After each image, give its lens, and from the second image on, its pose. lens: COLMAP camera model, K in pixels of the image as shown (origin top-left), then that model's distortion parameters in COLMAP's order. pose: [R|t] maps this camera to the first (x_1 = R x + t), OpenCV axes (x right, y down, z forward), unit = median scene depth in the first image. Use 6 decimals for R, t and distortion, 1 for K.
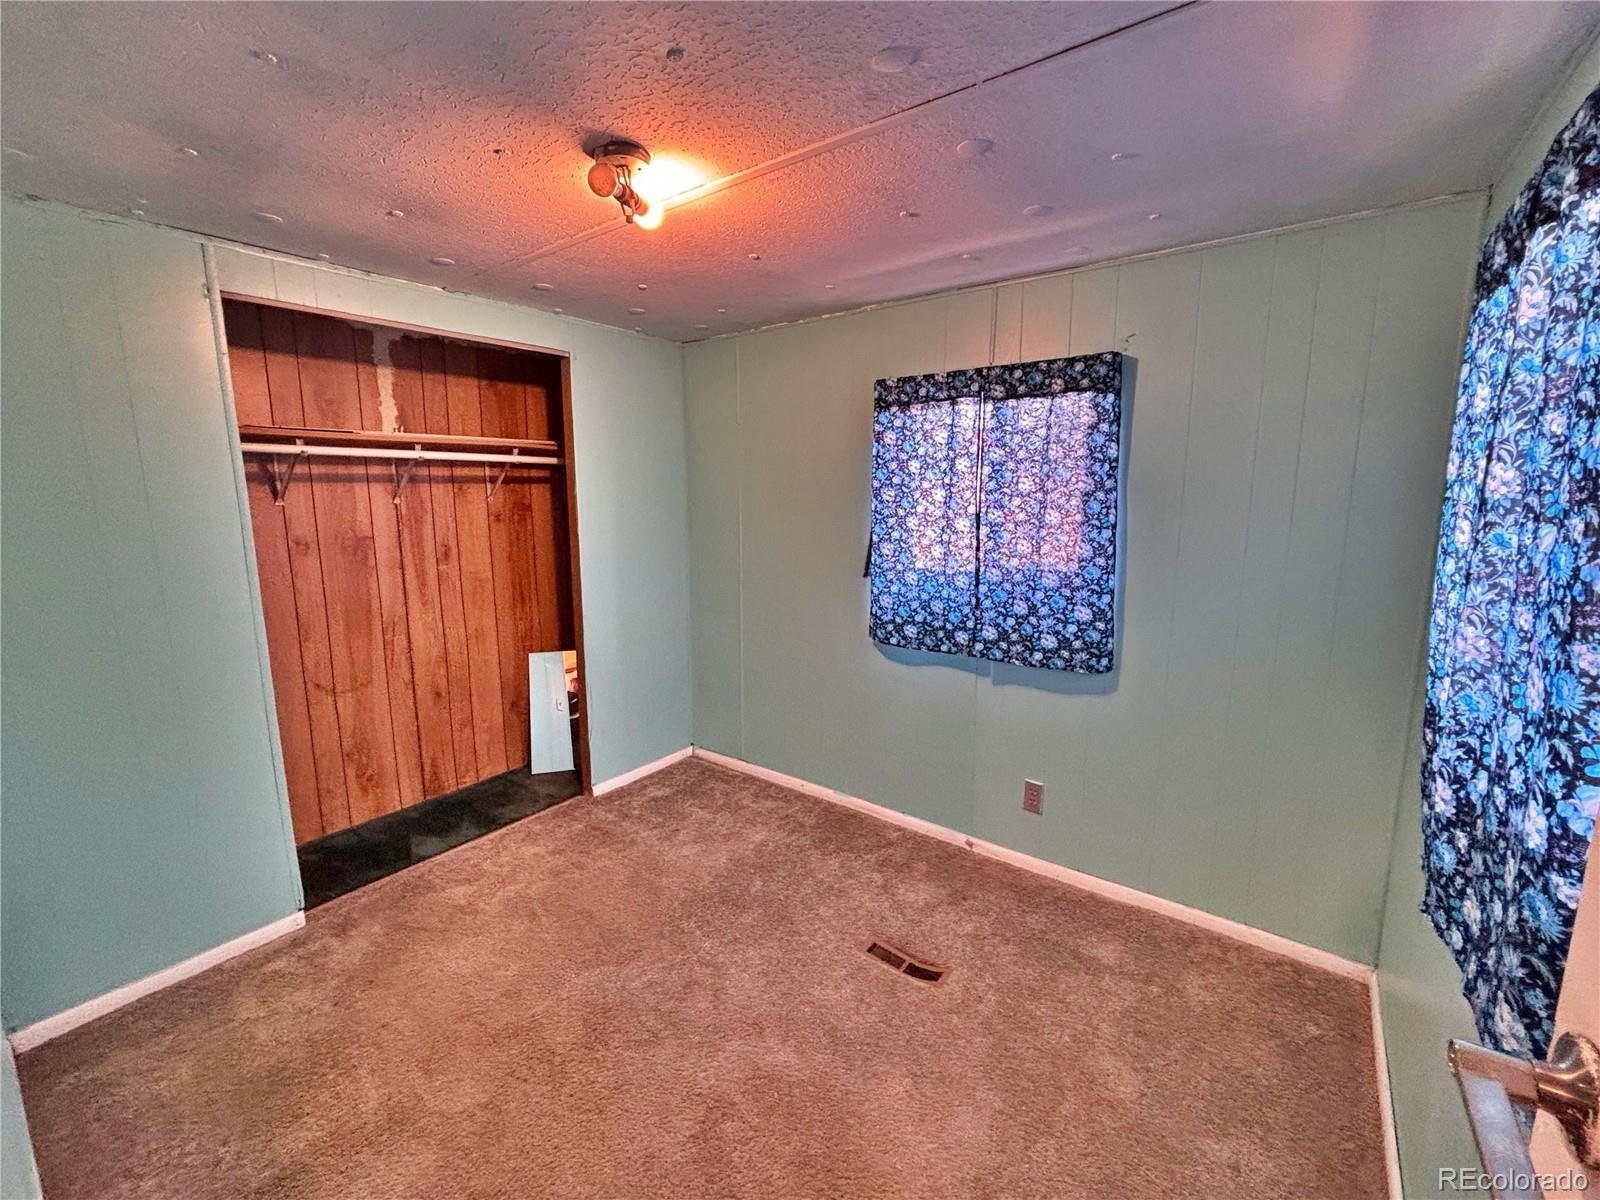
lens RADIAL K [[657.5, 0, 810.2], [0, 657.5, 596.8], [0, 0, 1]] dist [-0.001480, 0.001821]
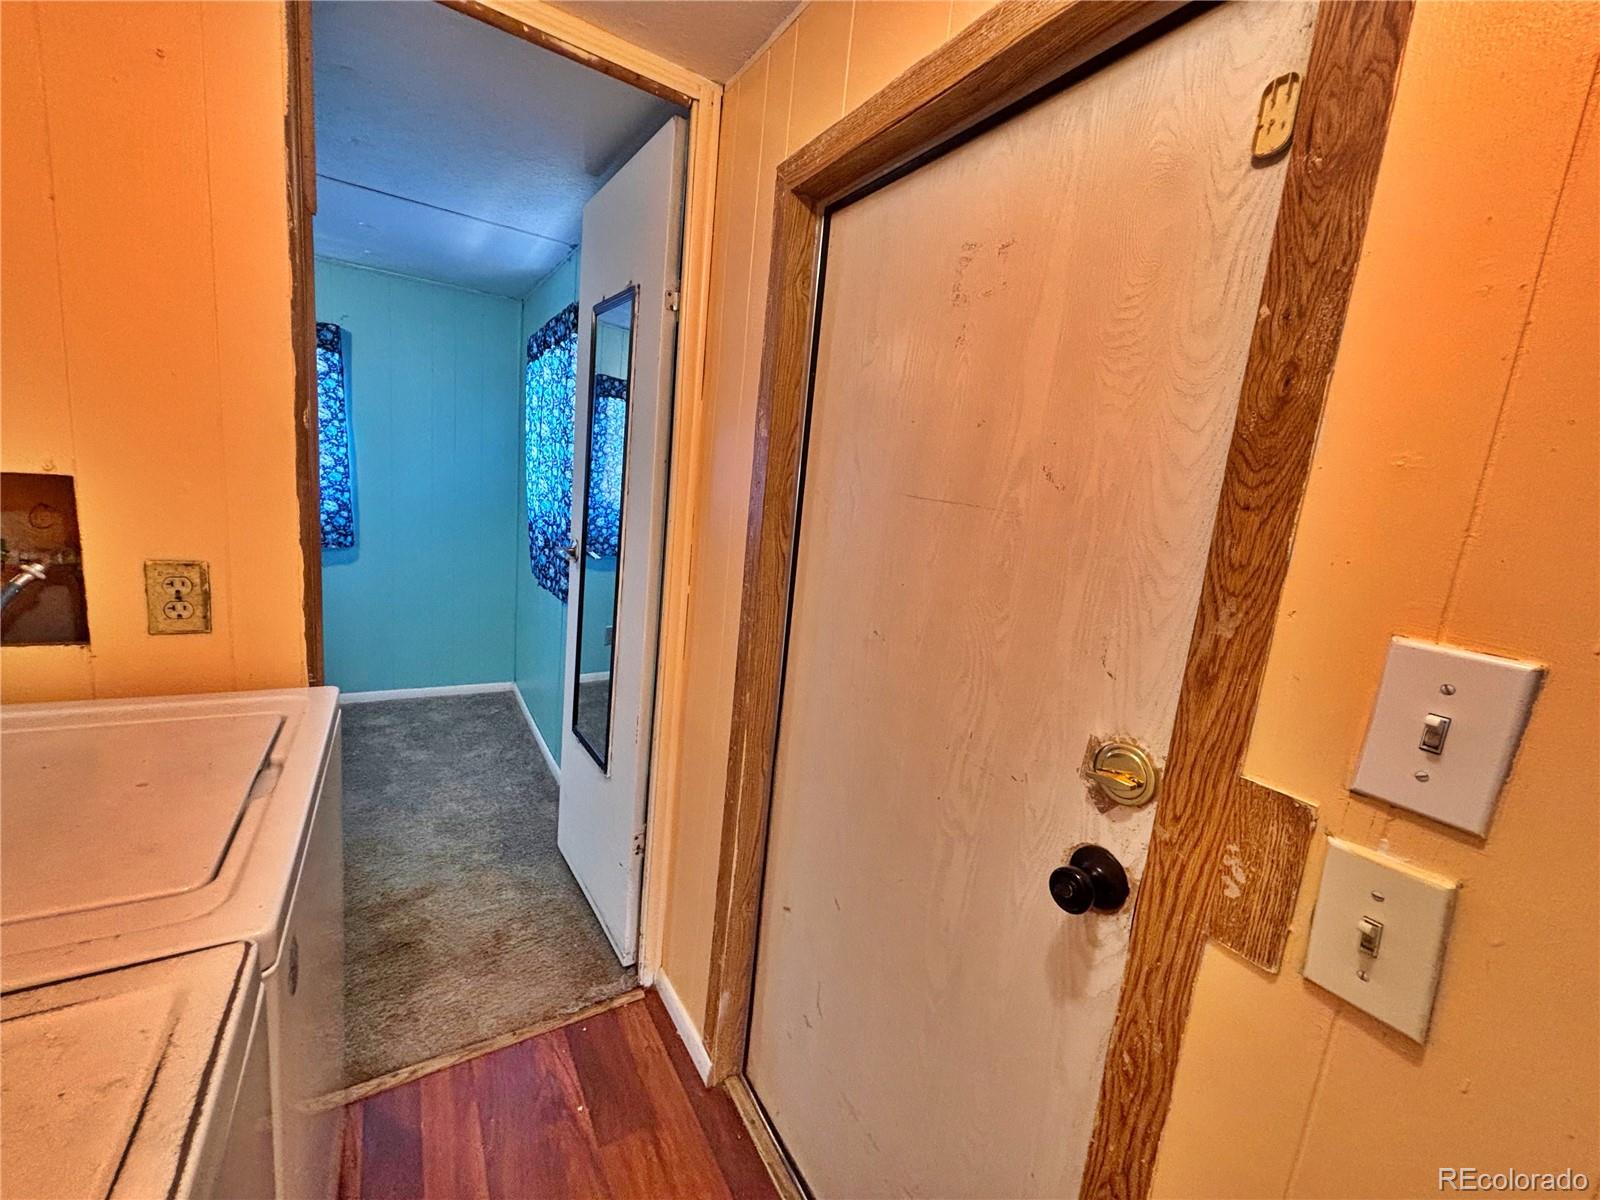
lens RADIAL K [[657.5, 0, 794.3], [0, 657.5, 600.9], [0, 0, 1]] dist [-0.001480, 0.001821]
pose [[0.366913, -0.115035, 0.923115, -0.587011], [0.056777, 0.993244, 0.101207, 0.150842], [-0.928521, 0.015277, 0.370965, -0.488953]]
